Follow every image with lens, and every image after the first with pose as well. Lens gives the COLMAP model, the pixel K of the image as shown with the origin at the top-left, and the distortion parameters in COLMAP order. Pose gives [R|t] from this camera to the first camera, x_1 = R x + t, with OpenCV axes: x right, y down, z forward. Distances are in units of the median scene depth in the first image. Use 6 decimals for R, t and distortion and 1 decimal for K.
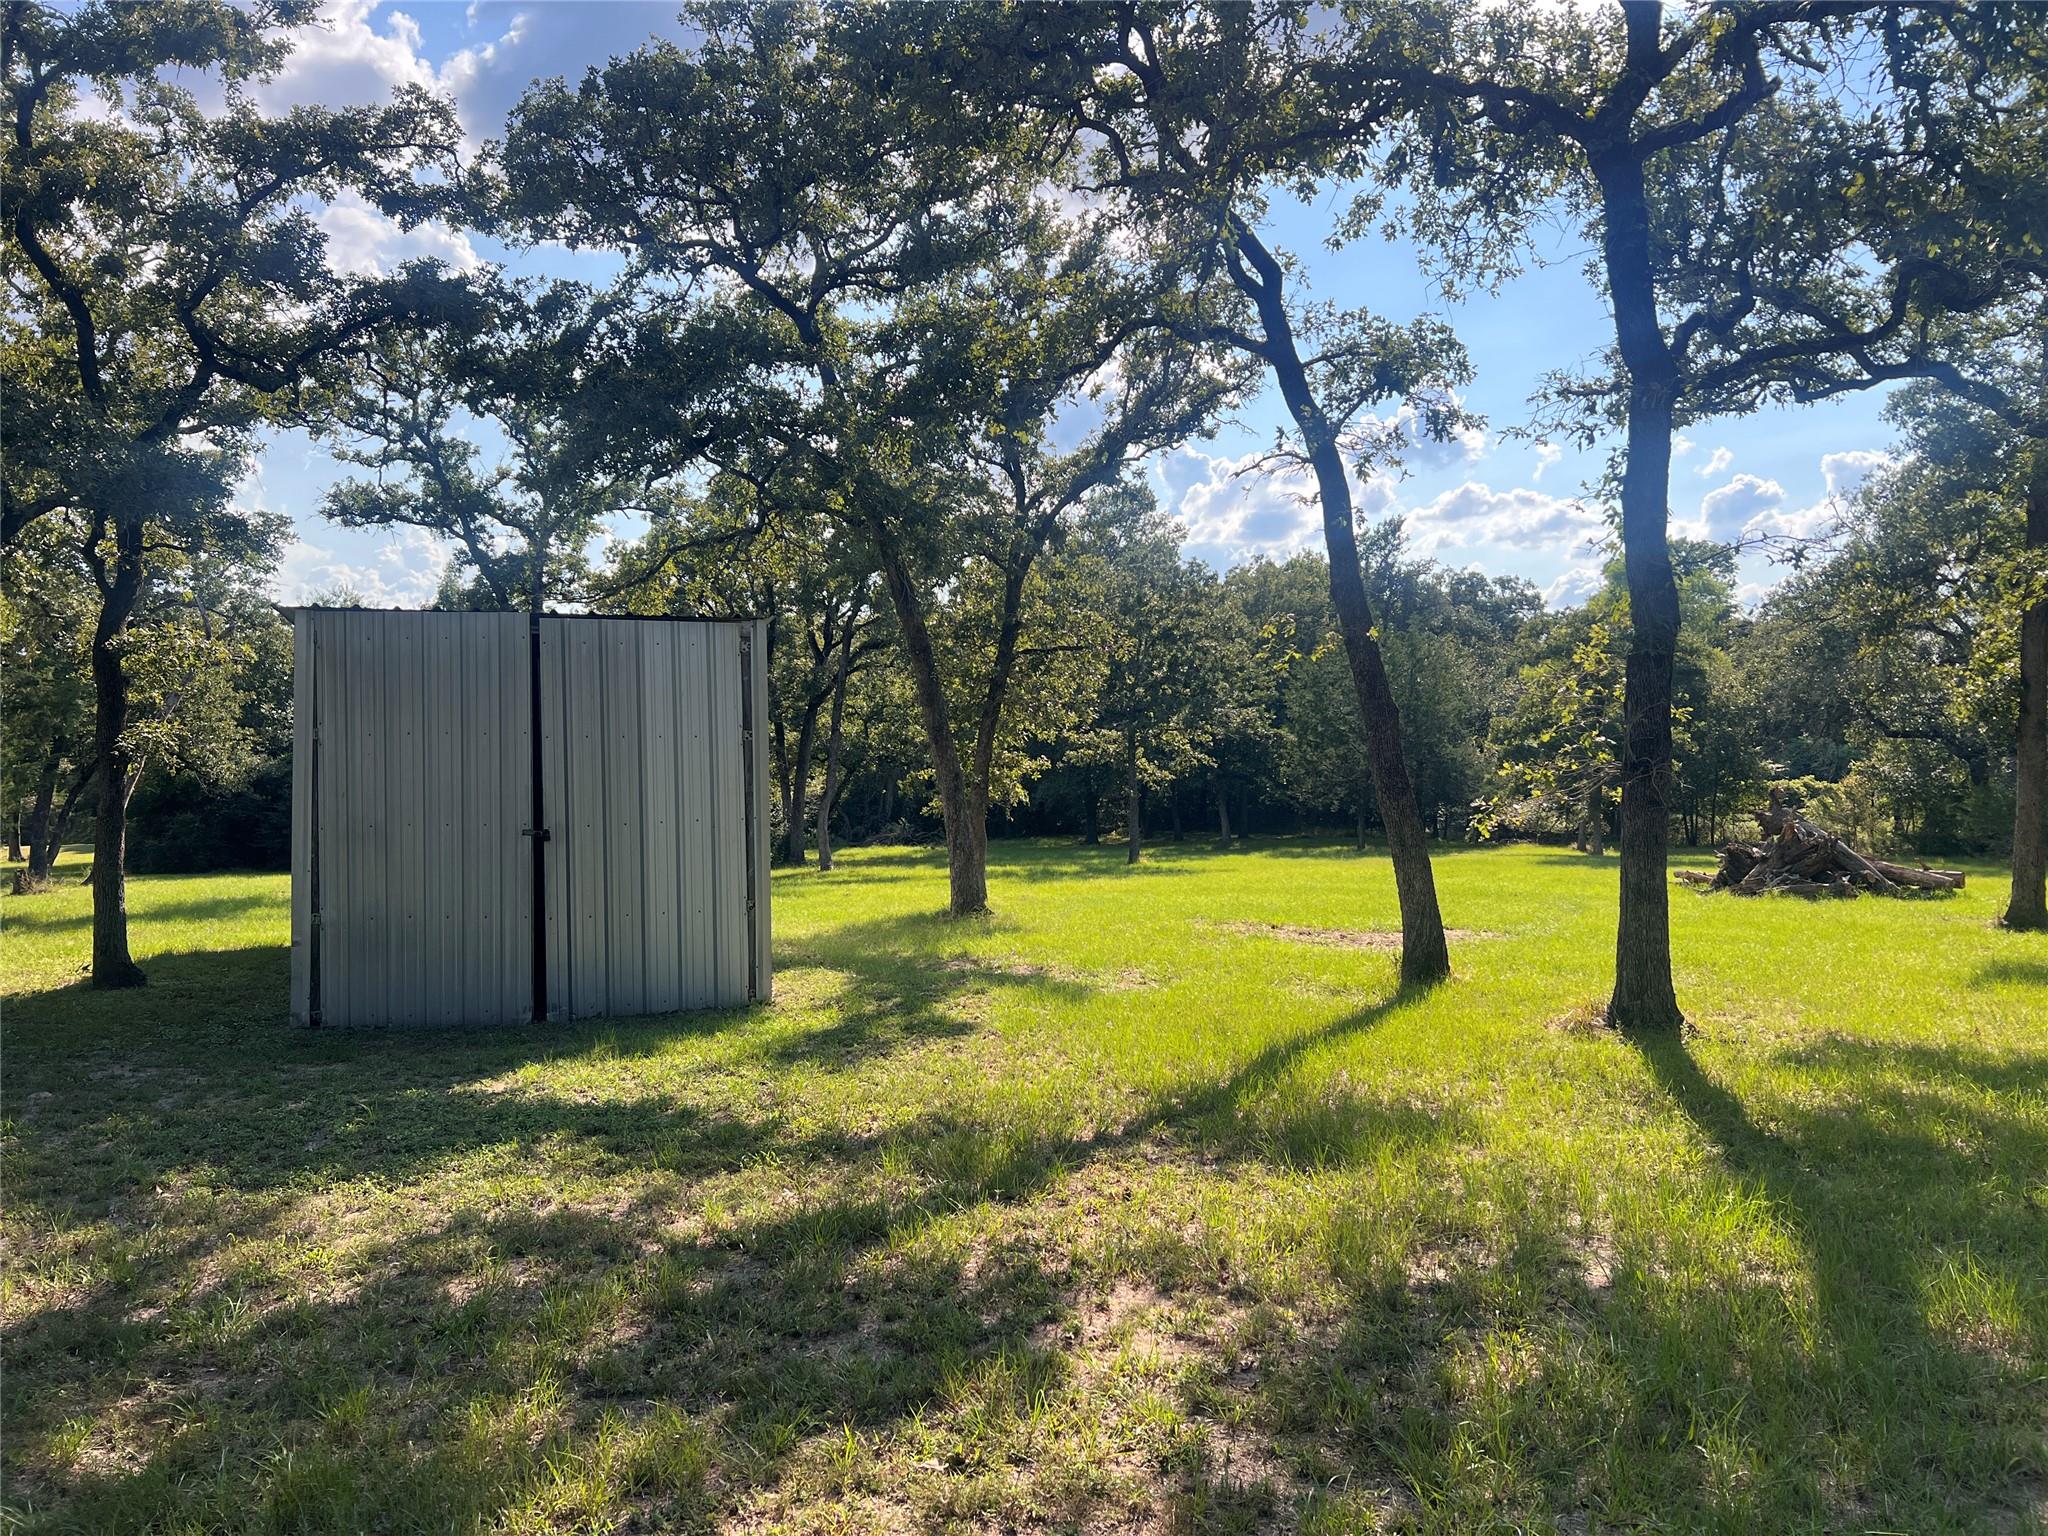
lens RADIAL K [[1534.5, 0, 1039.1], [0, 1534.5, 771.0], [0, 0, 1]] dist [0.061524, -0.067221]
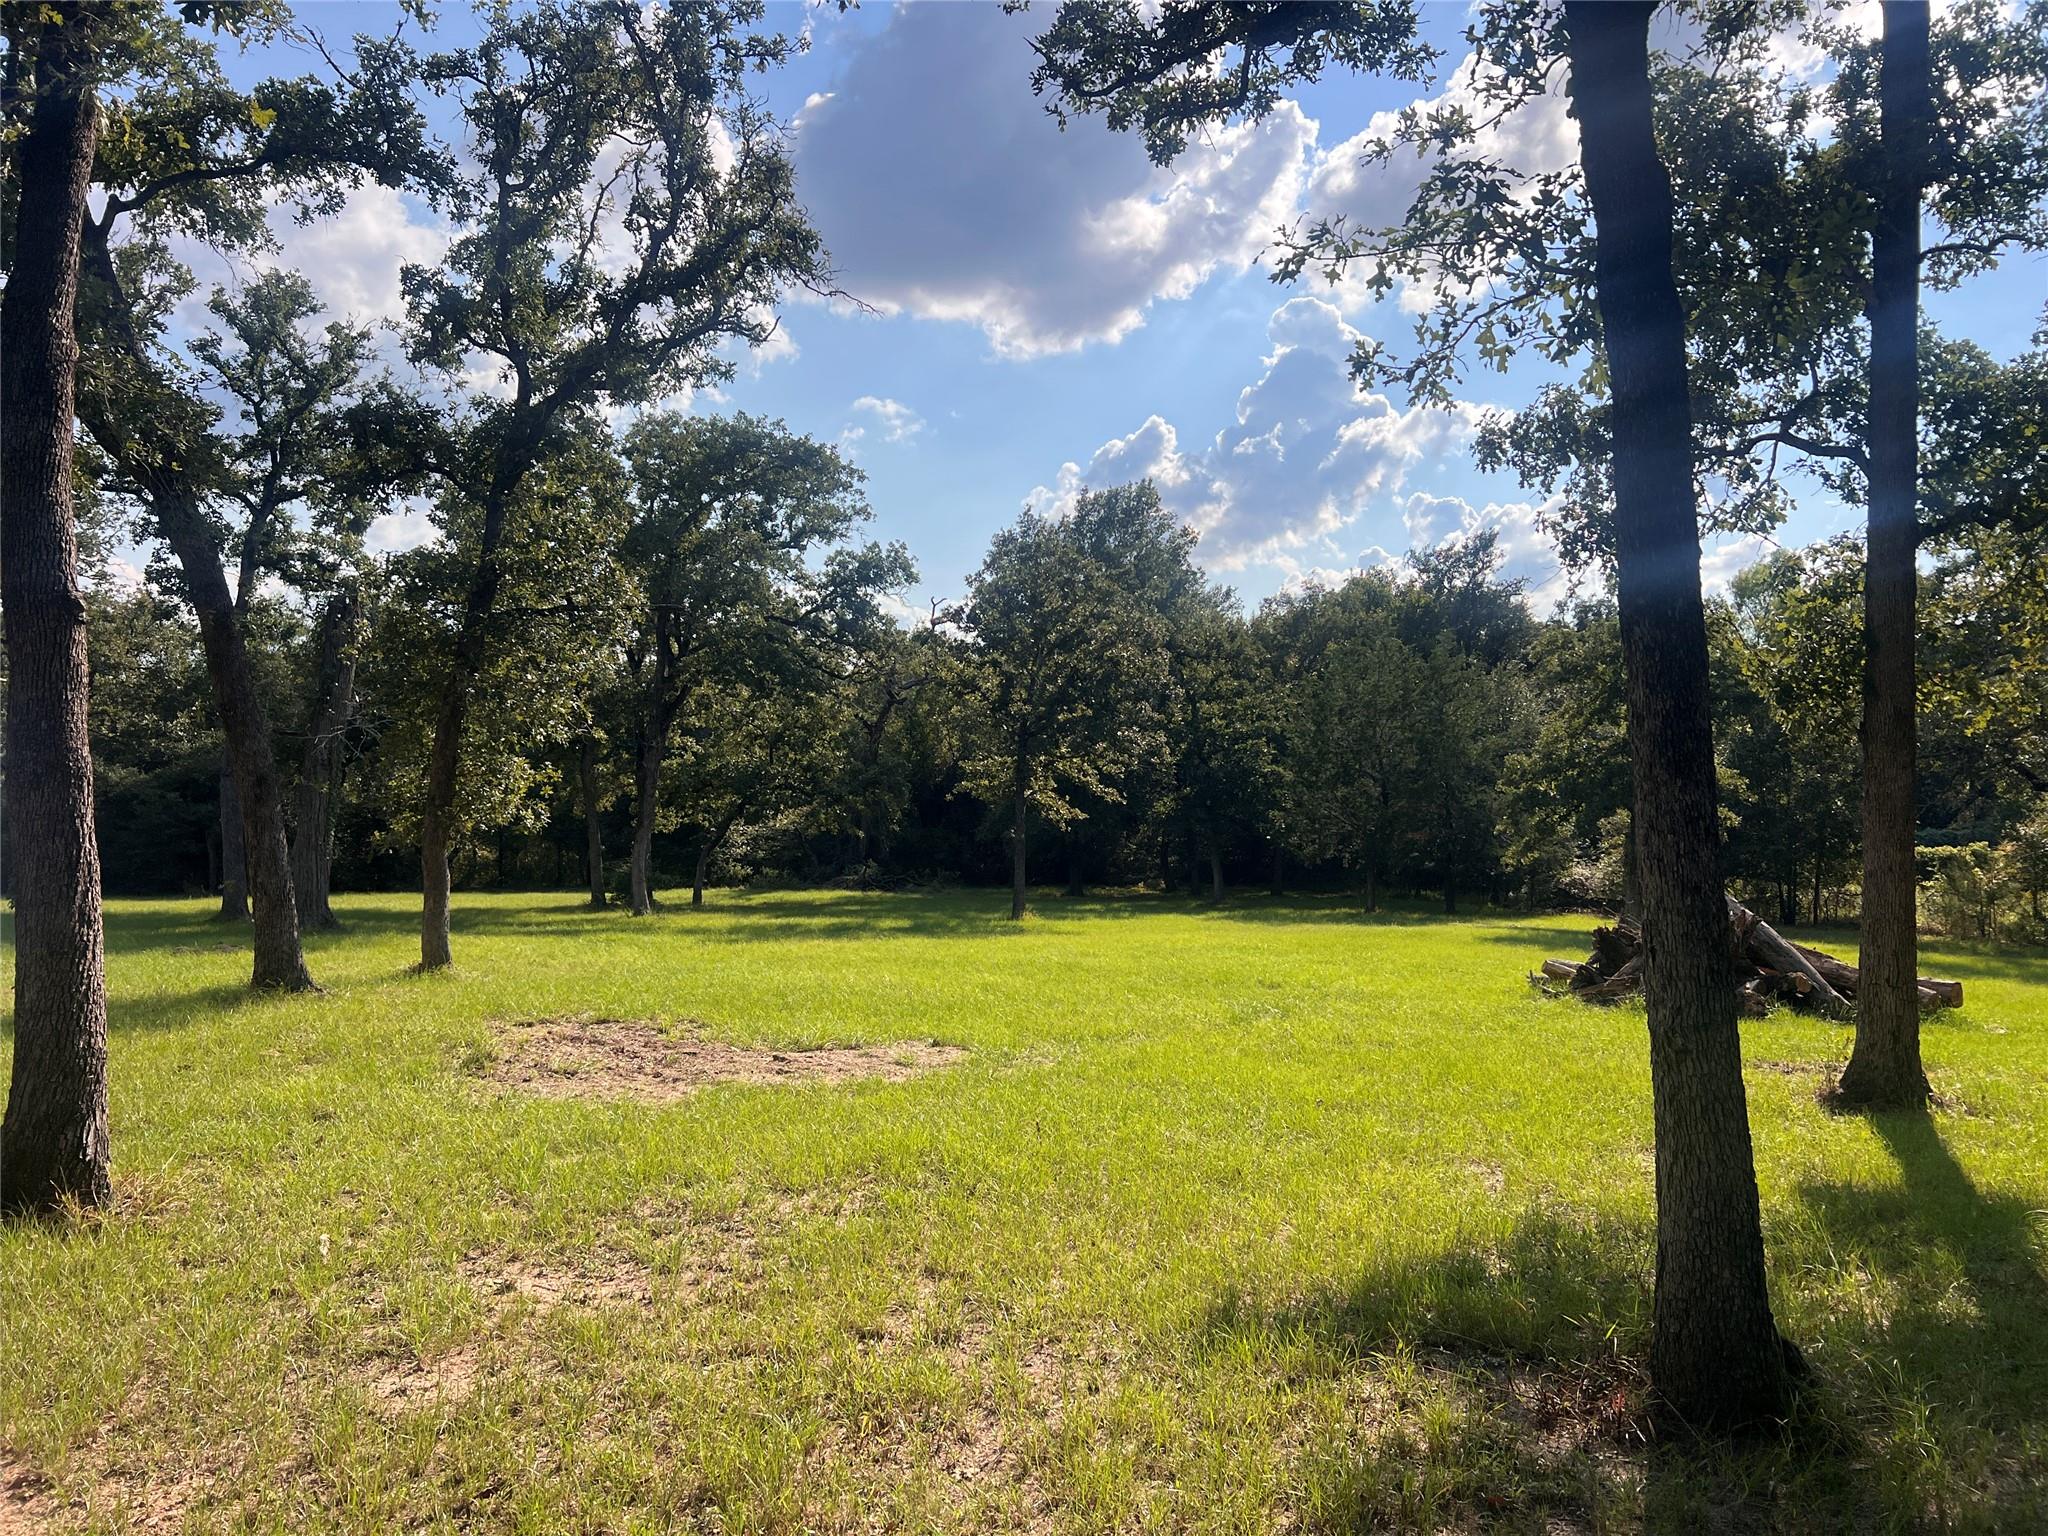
lens RADIAL K [[1534.5, 0, 1009.4], [0, 1534.5, 777.7], [0, 0, 1]] dist [0.061524, -0.067221]
pose [[0.987670, 0.023116, -0.154832, 0.166078], [-0.027271, 0.999321, -0.024765, 0.004590], [0.154154, 0.028682, 0.987630, 0.171620]]
